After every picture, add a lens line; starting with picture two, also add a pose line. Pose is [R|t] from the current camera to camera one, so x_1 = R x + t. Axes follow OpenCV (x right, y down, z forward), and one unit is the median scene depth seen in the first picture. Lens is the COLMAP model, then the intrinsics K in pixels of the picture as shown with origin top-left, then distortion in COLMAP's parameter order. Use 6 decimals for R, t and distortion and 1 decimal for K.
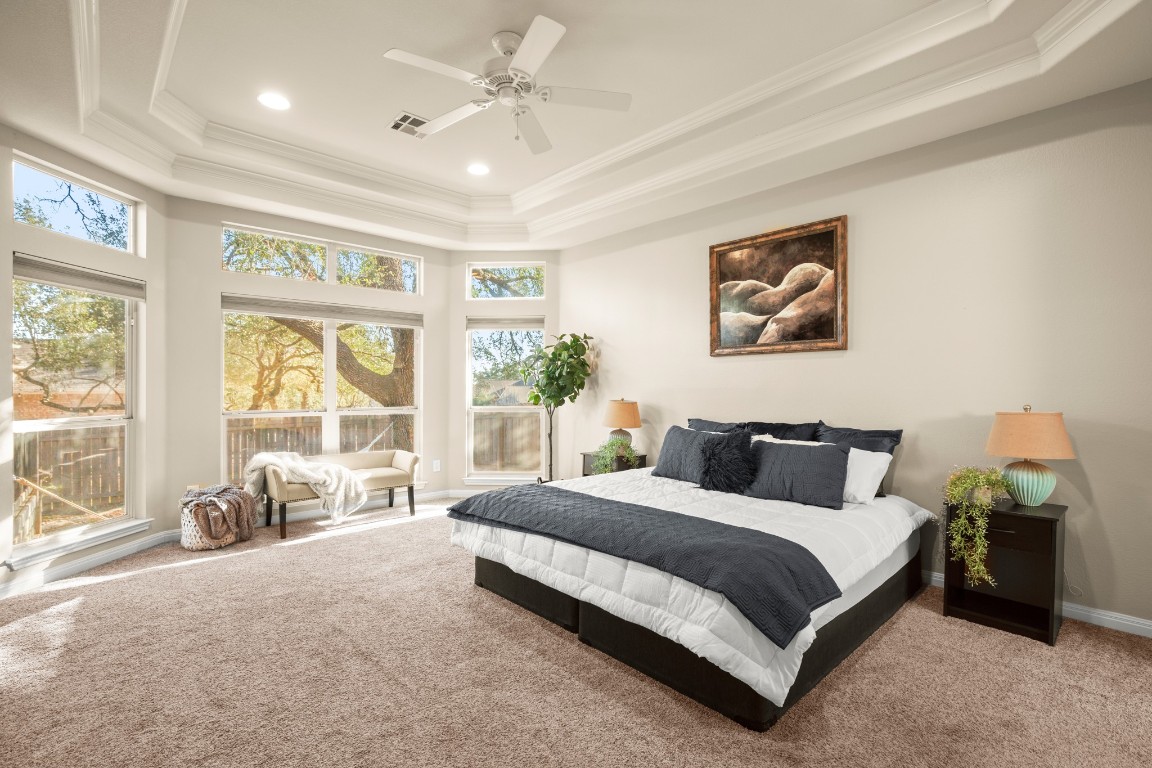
lens RADIAL K [[526.0, 0, 572.8], [0, 526.0, 385.1], [0, 0, 1]] dist [0.002664, 0.000615]
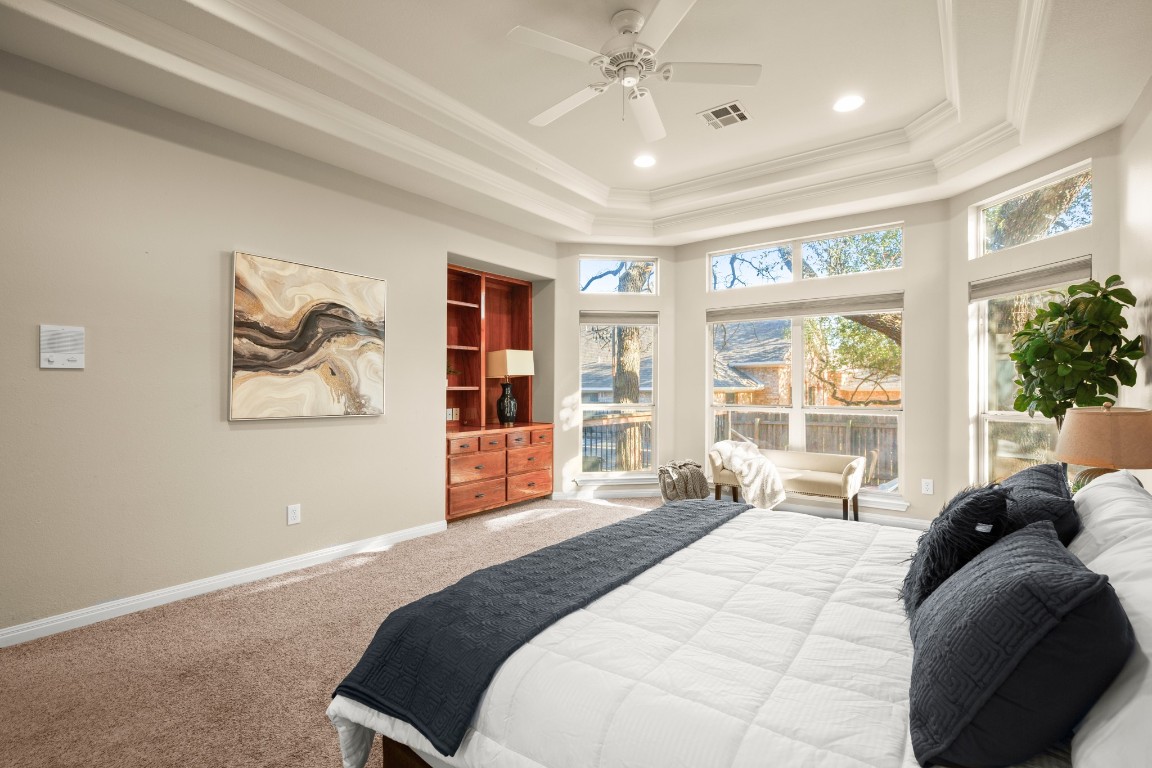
lens RADIAL K [[526.0, 0, 574.2], [0, 526.0, 387.8], [0, 0, 1]] dist [0.002664, 0.000615]
pose [[0.188805, 0.001455, -0.982014, 0.493099], [0.007936, 0.999964, 0.003007, 0.004015], [0.981983, -0.008361, 0.188786, 0.437854]]
